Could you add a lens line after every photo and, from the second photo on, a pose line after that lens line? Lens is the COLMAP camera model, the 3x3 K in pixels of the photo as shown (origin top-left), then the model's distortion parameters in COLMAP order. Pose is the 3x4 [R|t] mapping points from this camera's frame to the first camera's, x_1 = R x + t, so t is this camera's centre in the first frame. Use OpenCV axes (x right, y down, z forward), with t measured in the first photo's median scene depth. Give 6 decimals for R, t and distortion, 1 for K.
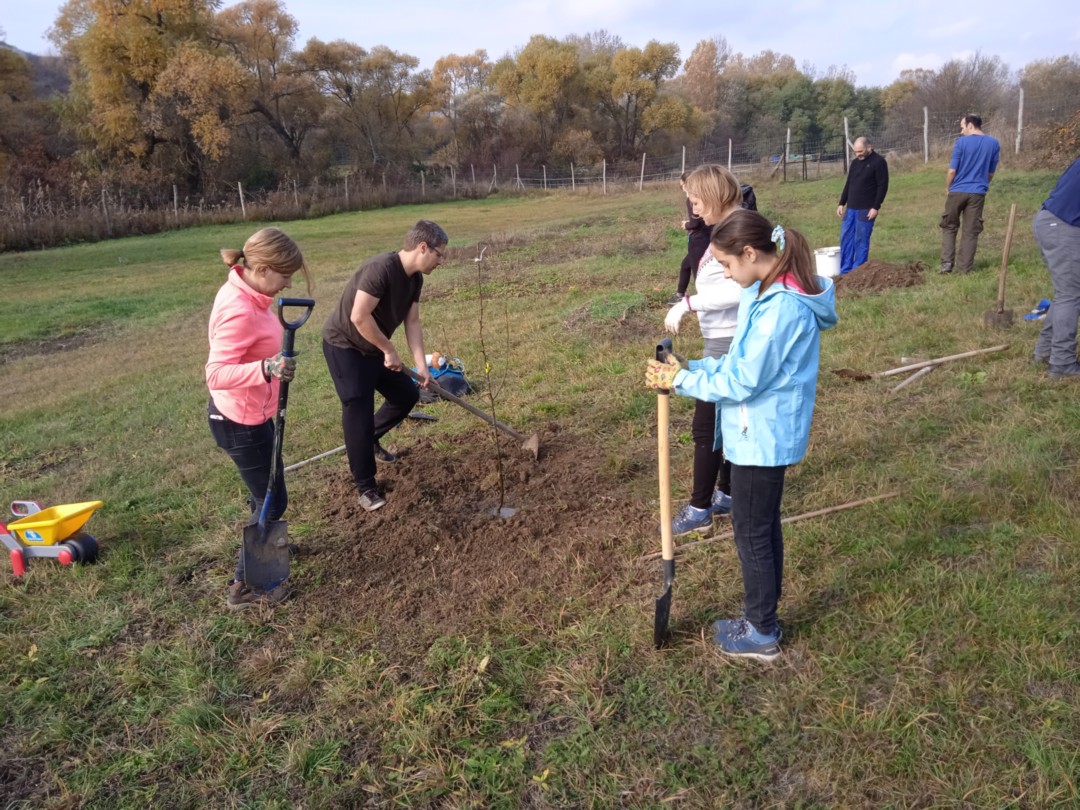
lens RADIAL K [[884.9, 0, 536.0], [0, 884.9, 405.5], [0, 0, 1]] dist [0.048377, -0.053156]
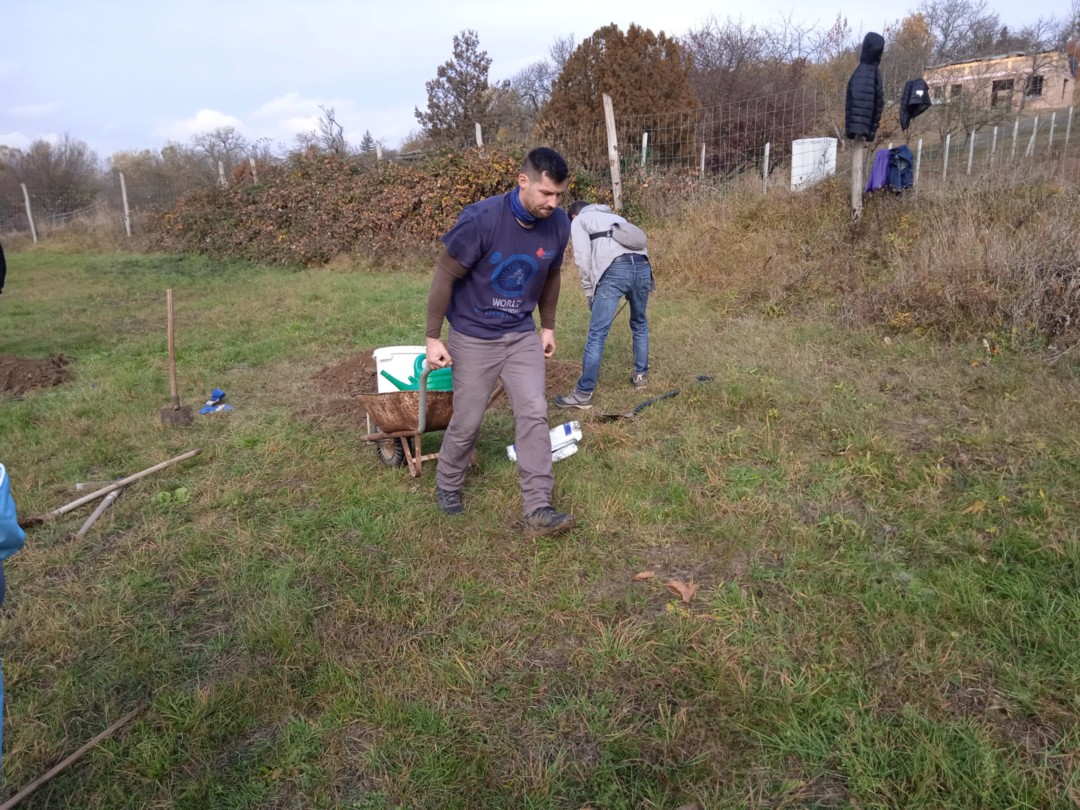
lens RADIAL K [[884.9, 0, 536.3], [0, 884.9, 408.1], [0, 0, 1]] dist [0.048377, -0.053156]
pose [[0.616136, -0.121351, 0.778235, 0.045334], [0.186372, 0.982463, 0.005644, -0.038652], [-0.765272, 0.141564, 0.627948, 0.150317]]
